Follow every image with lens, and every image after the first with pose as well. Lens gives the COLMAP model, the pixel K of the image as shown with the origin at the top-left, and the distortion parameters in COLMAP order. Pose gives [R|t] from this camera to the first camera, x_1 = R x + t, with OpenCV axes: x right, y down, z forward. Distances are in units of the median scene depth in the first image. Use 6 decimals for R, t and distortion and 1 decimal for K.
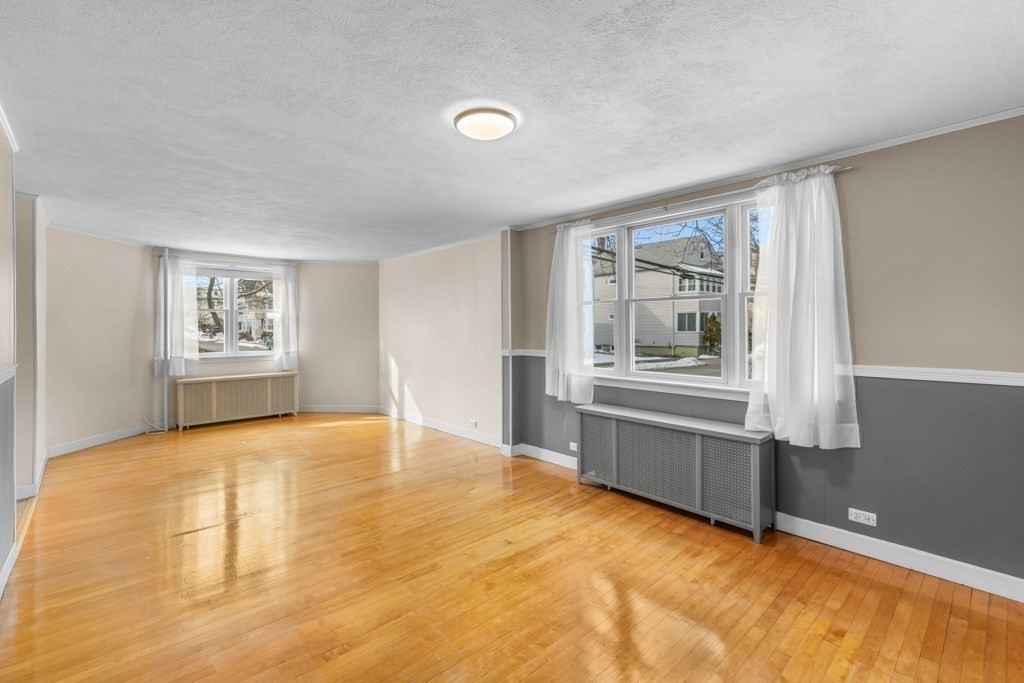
lens RADIAL K [[459.0, 0, 513.0], [0, 459.0, 331.0], [0, 0, 1]] dist [0.000977, -0.000005]
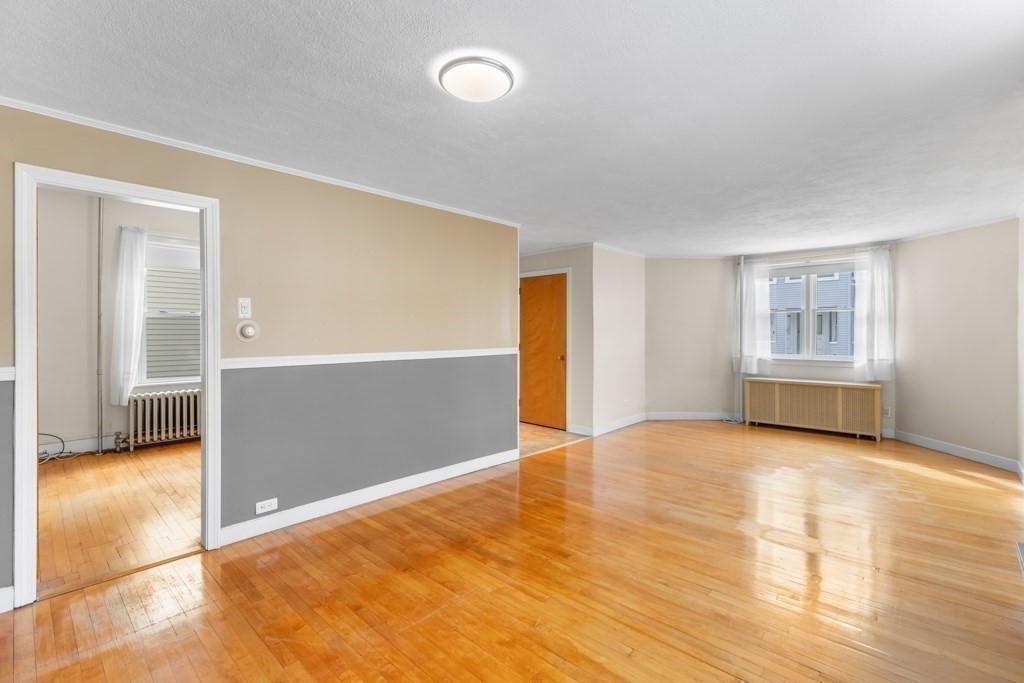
lens RADIAL K [[459.0, 0, 513.1], [0, 459.0, 334.3], [0, 0, 1]] dist [0.000977, -0.000005]
pose [[0.072794, 0.006978, -0.997323, 0.292465], [-0.007364, 0.999952, 0.006459, 0.003361], [0.997320, 0.006874, 0.072842, 0.370117]]
